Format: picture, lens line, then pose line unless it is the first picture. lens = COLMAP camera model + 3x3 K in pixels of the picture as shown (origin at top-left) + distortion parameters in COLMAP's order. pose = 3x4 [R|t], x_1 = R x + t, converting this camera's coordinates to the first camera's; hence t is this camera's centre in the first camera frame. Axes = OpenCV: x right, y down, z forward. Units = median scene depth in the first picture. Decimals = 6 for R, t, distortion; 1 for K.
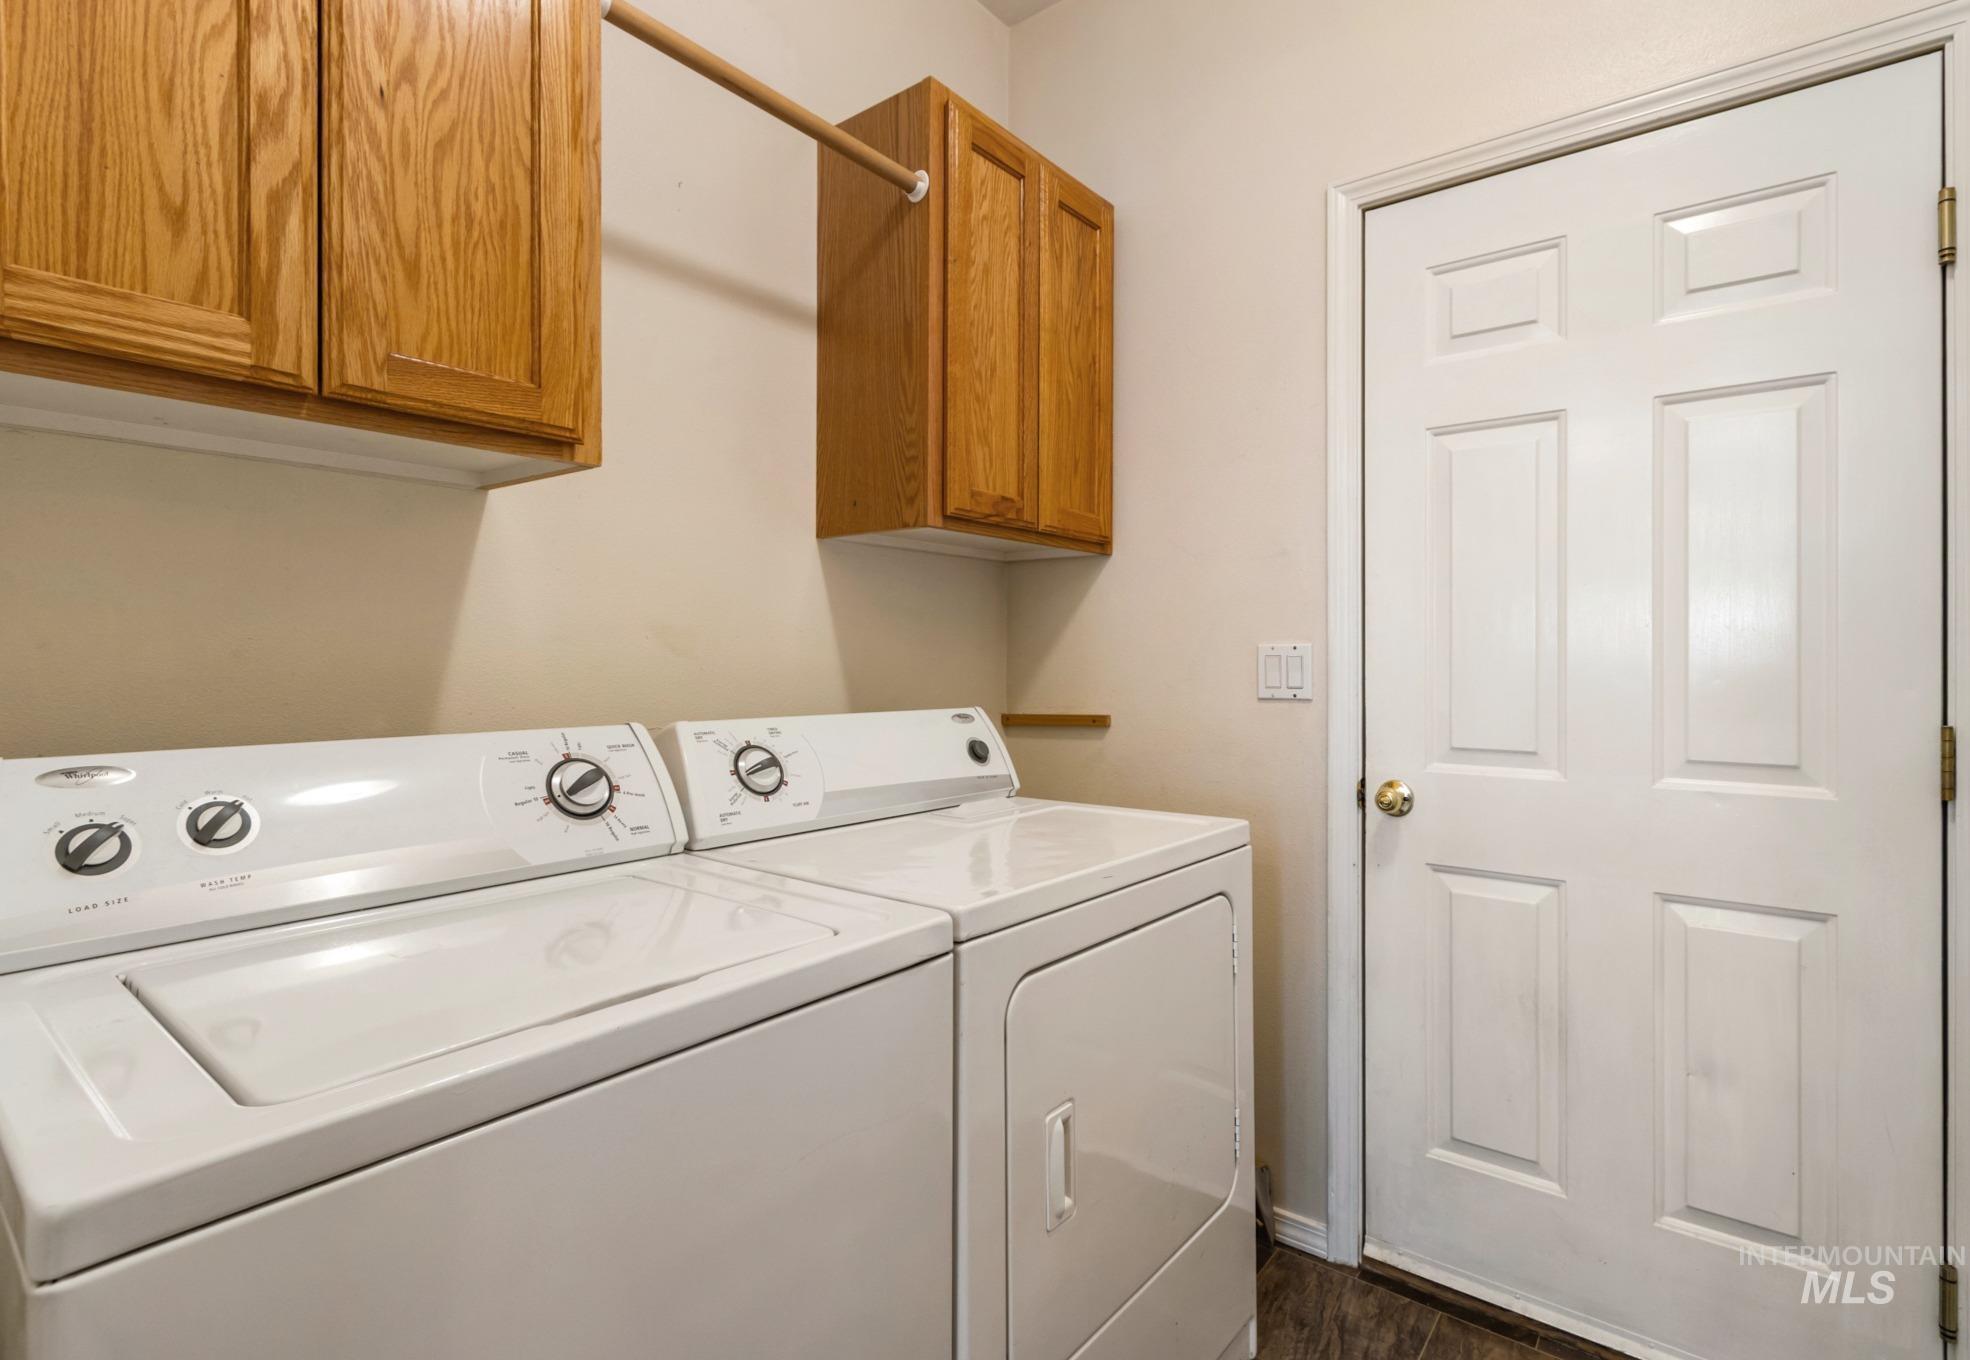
lens RADIAL K [[964.0, 0, 986.6], [0, 964.0, 682.5], [0, 0, 1]] dist [-0.000983, -0.000248]
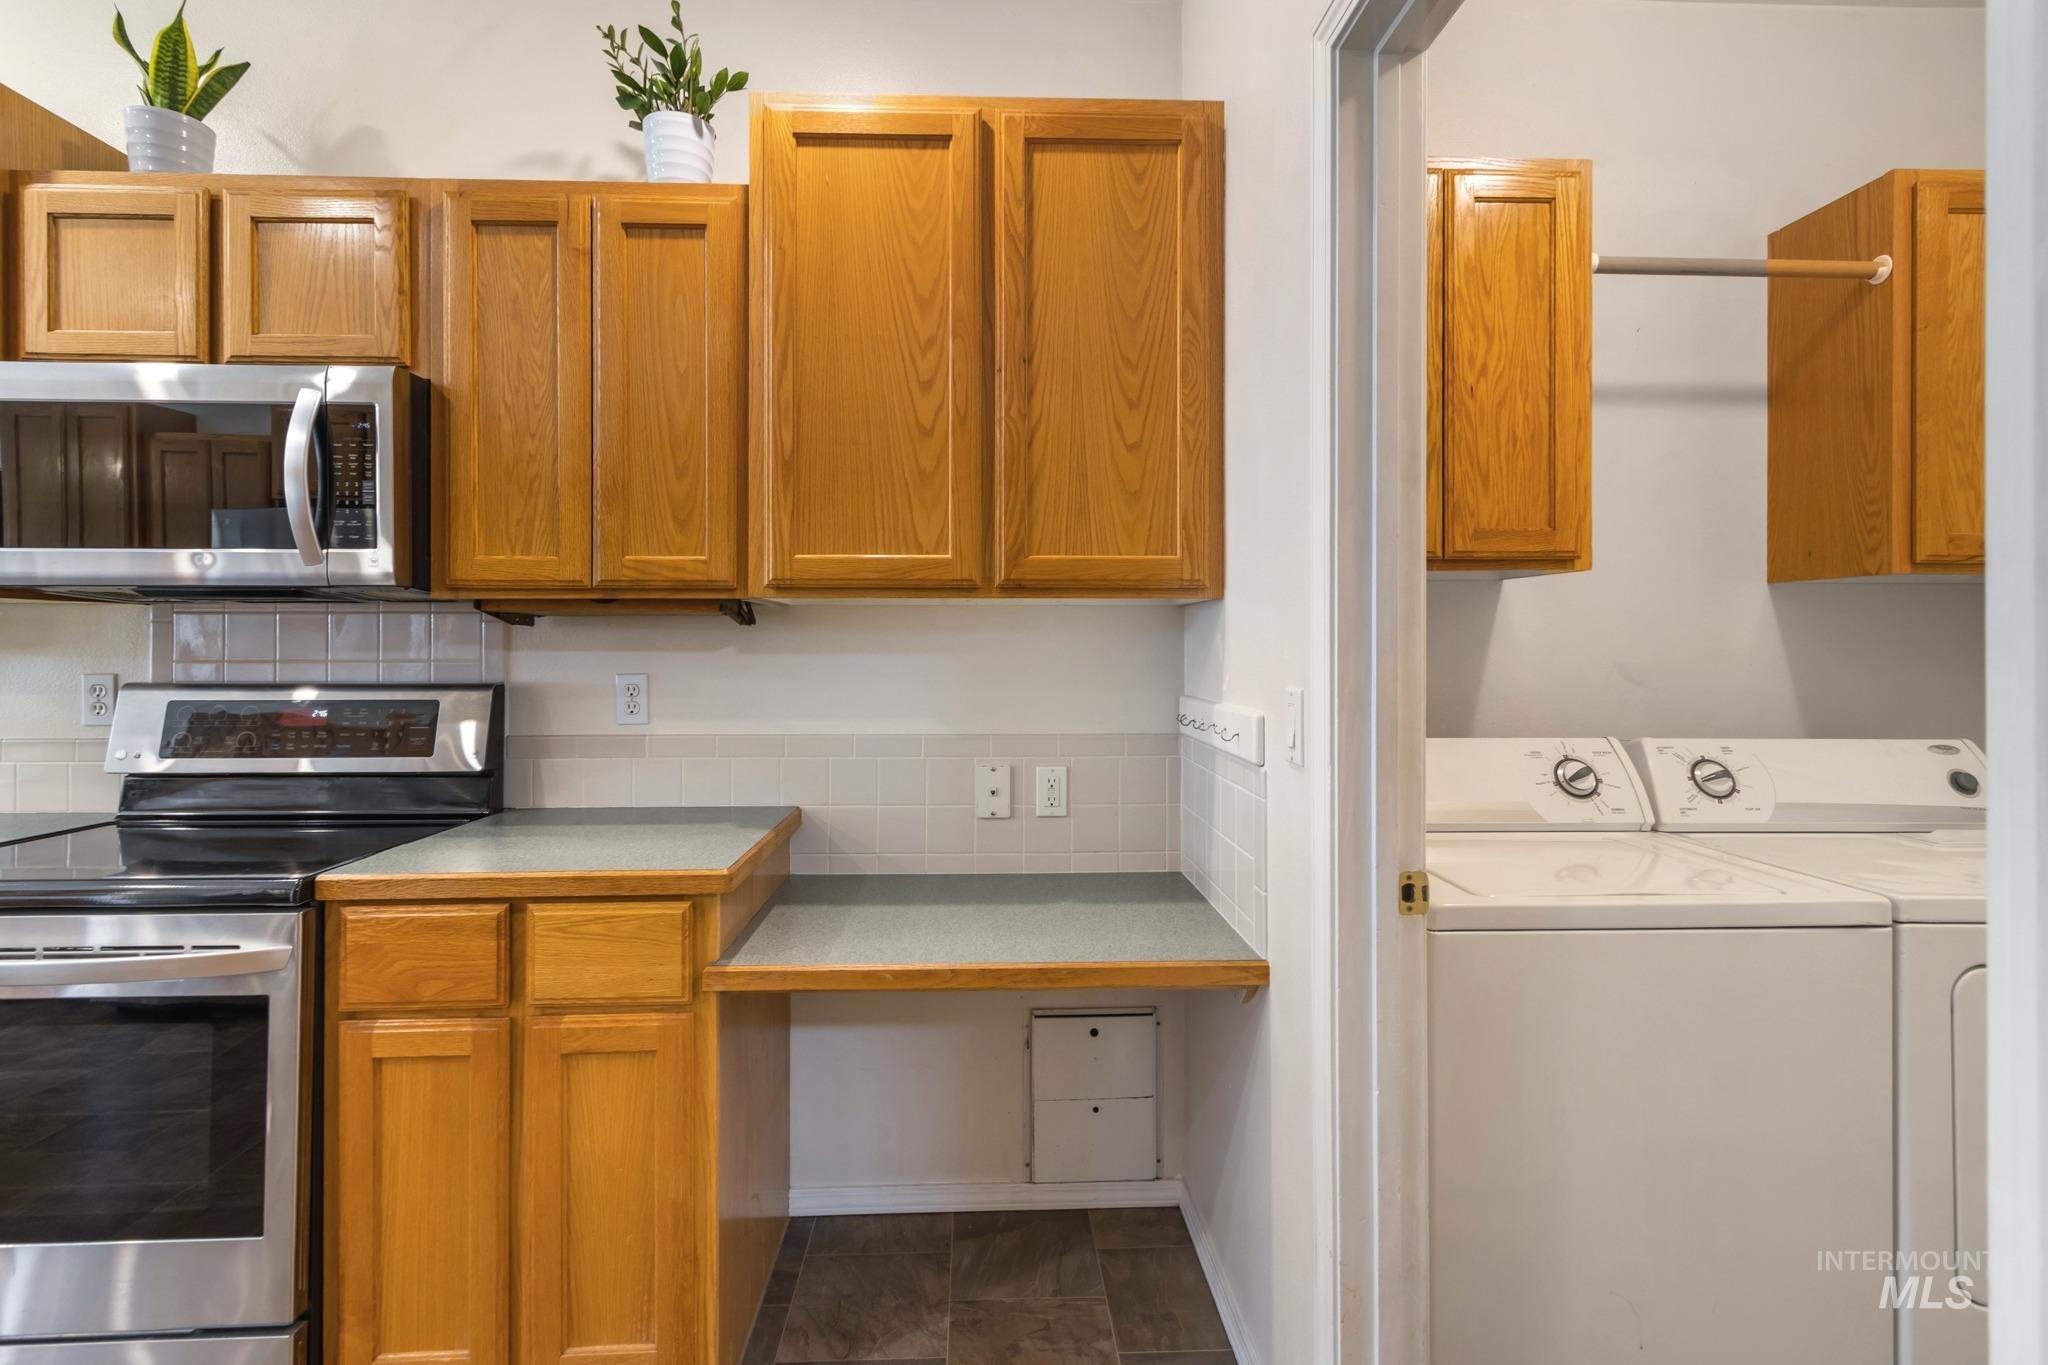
lens RADIAL K [[976.6, 0, 1000.7], [0, 976.6, 623.8], [0, 0, 1]] dist [-0.001693, -0.001167]
pose [[0.664575, -0.007768, -0.747181, 0.120539], [-0.022043, 0.999307, -0.029995, -0.062362], [0.746896, 0.036404, 0.663943, -0.650833]]
